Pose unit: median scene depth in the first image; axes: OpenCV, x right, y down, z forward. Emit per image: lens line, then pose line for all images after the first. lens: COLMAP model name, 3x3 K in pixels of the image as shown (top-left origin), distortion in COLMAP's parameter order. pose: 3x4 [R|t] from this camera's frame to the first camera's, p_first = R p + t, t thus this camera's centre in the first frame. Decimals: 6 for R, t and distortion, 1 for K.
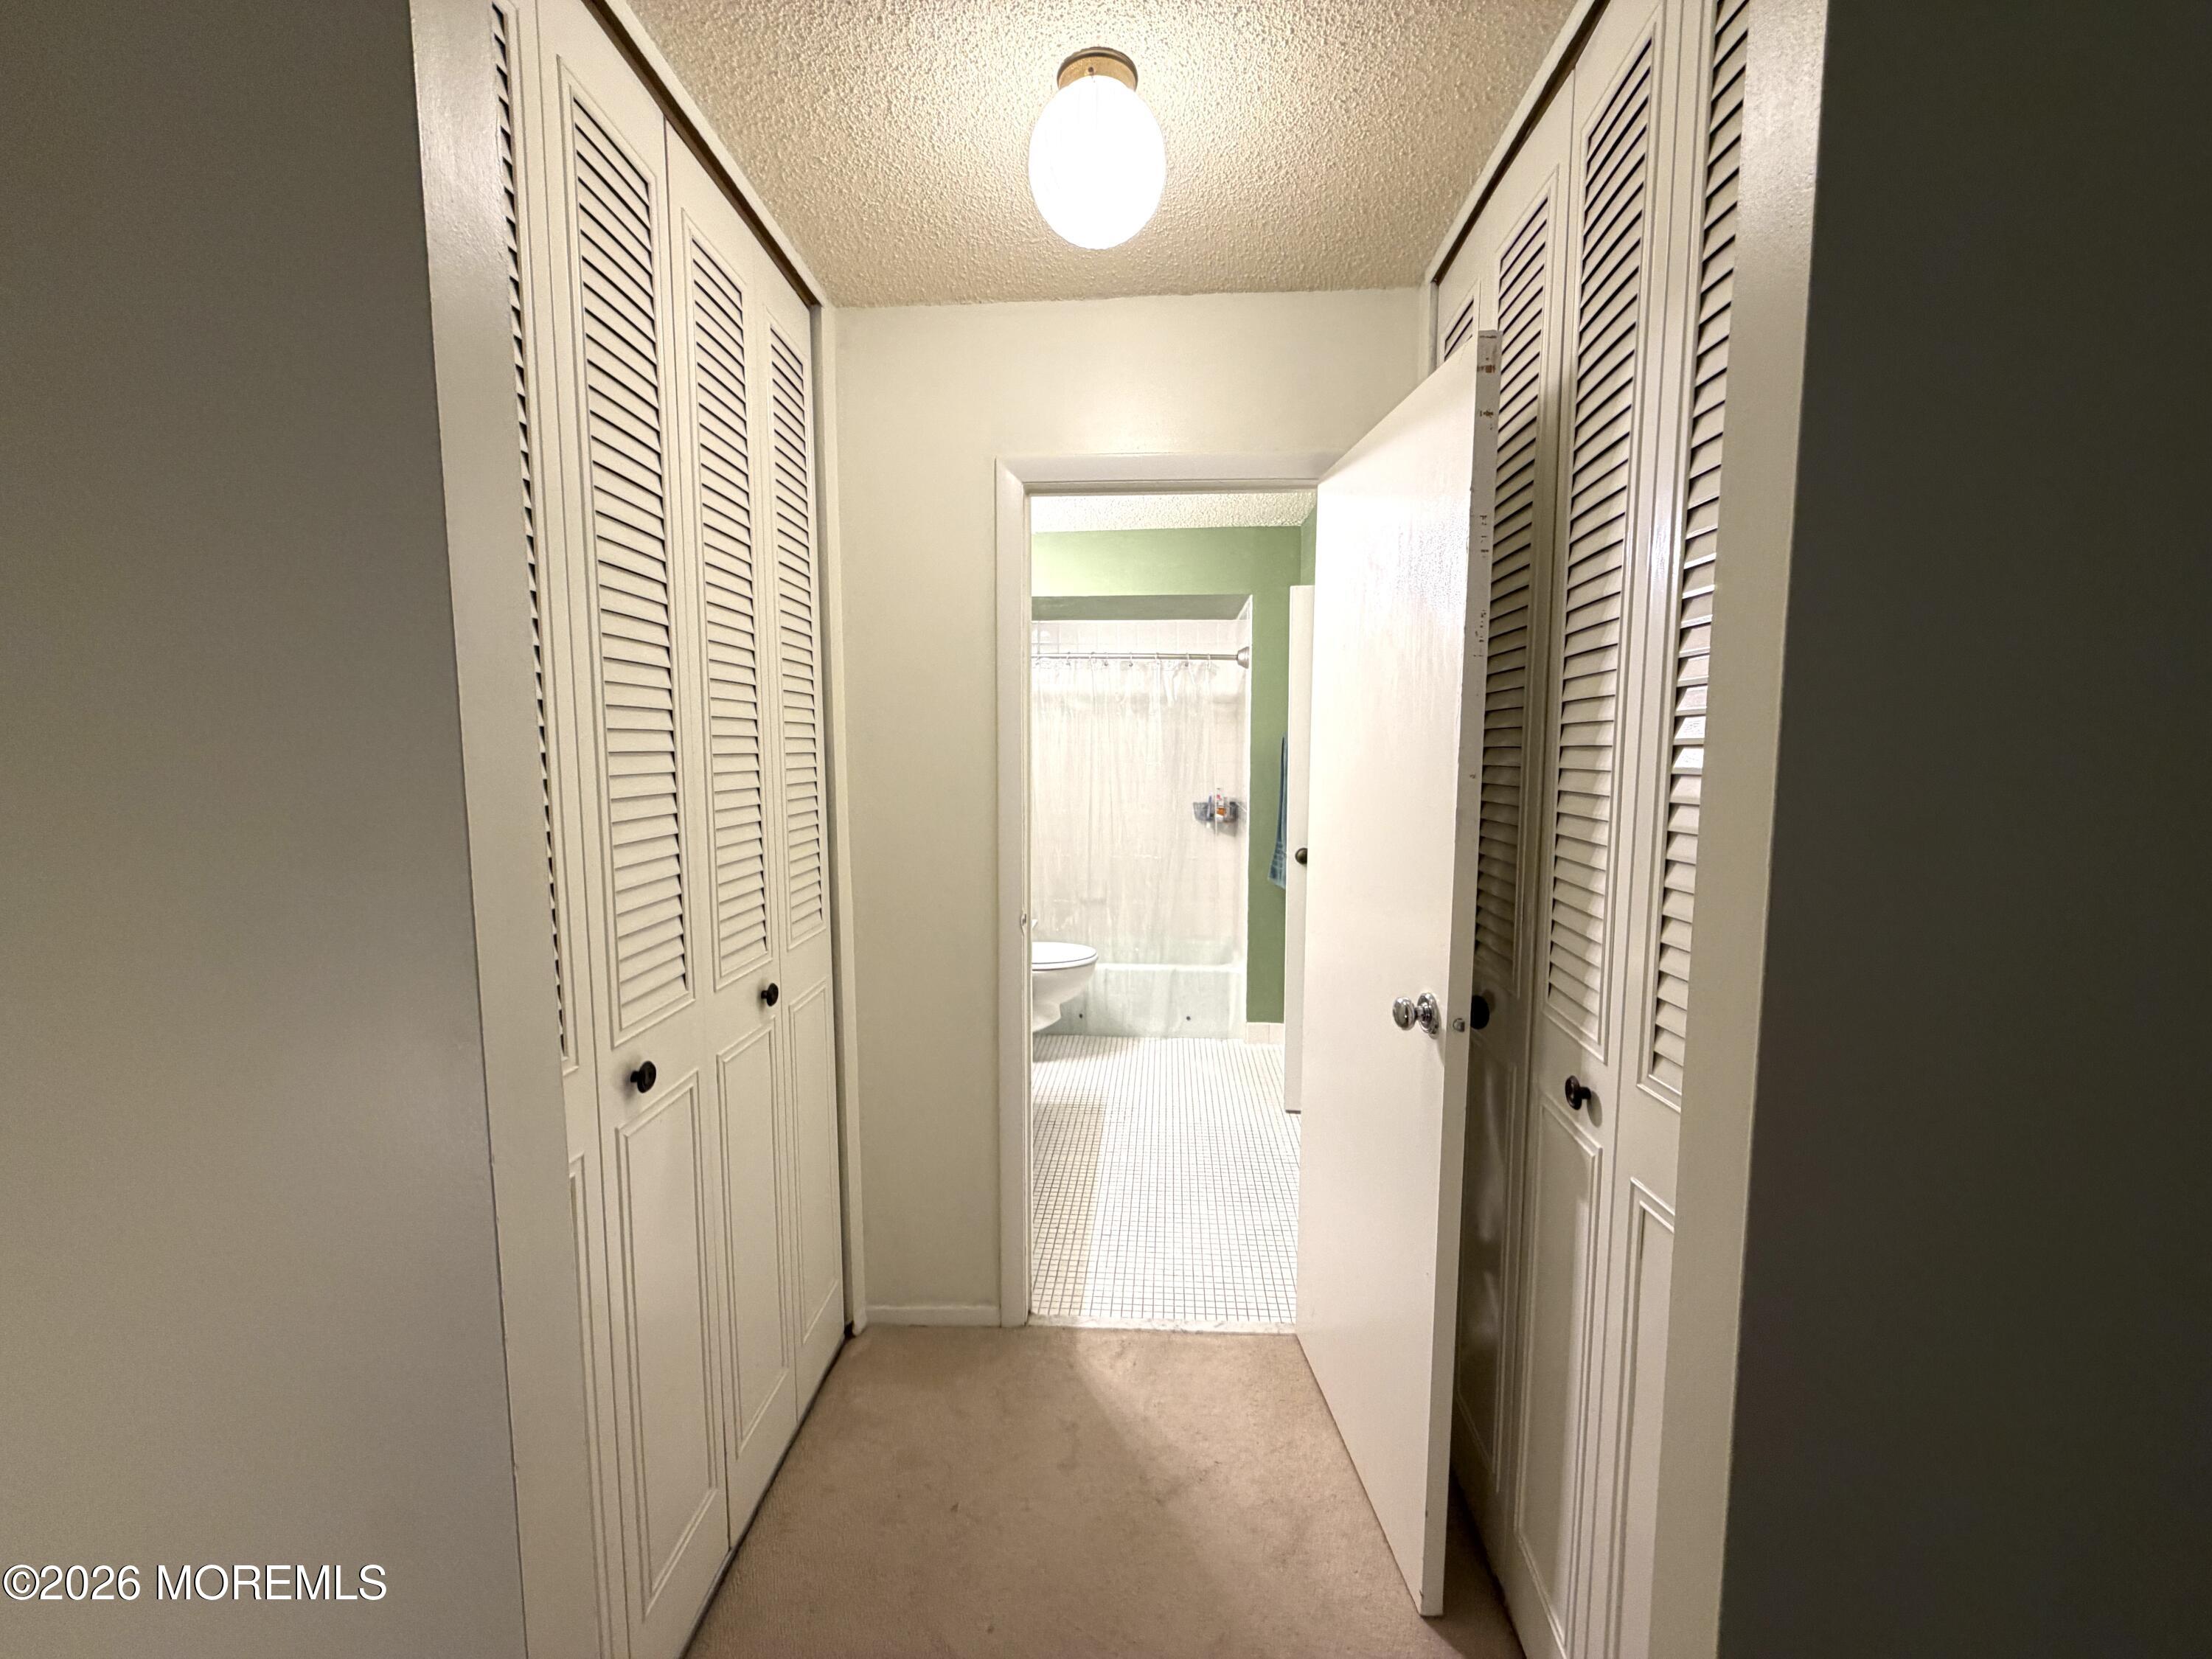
lens RADIAL K [[895.0, 0, 1114.9], [0, 895.0, 831.7], [0, 0, 1]] dist [0.000028, 0.000006]
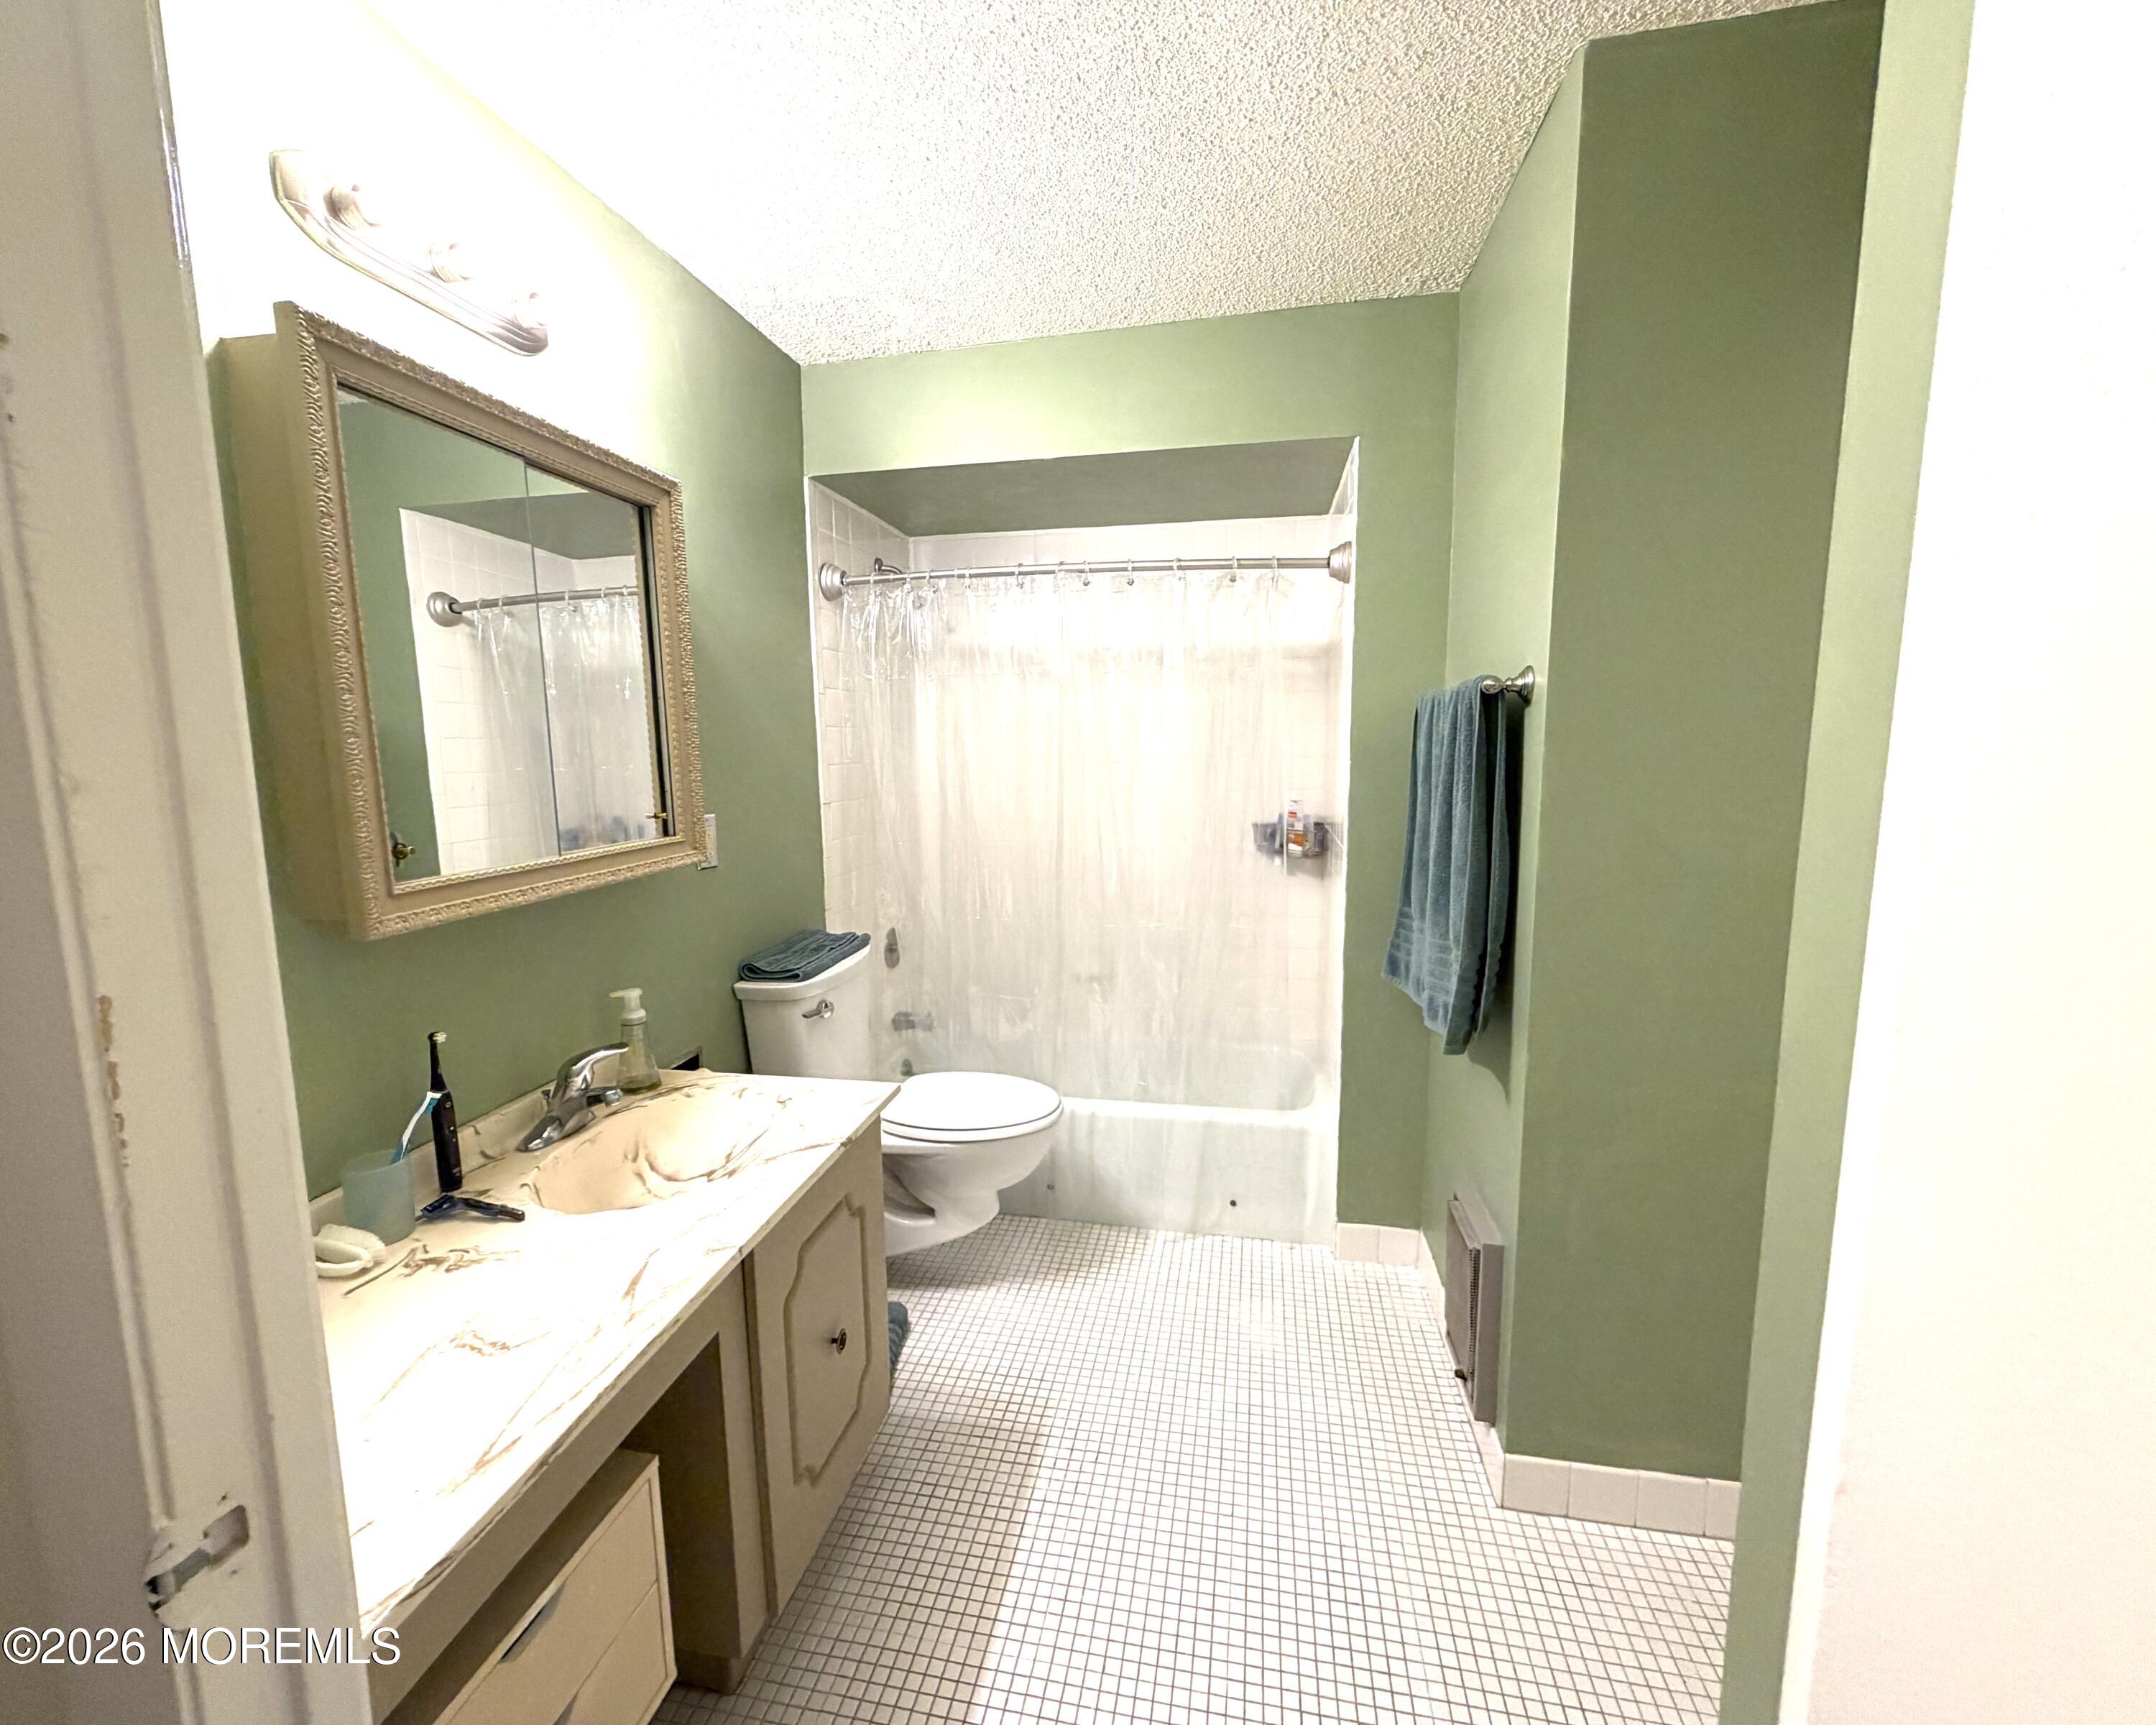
lens RADIAL K [[898.5, 0, 1065.2], [0, 898.5, 867.5], [0, 0, 1]] dist [-0.000414, -0.000090]
pose [[0.988498, 0.007680, -0.151039, 0.060692], [-0.000692, 0.998929, 0.046263, -0.035078], [0.151232, -0.045627, 0.987445, 0.417243]]
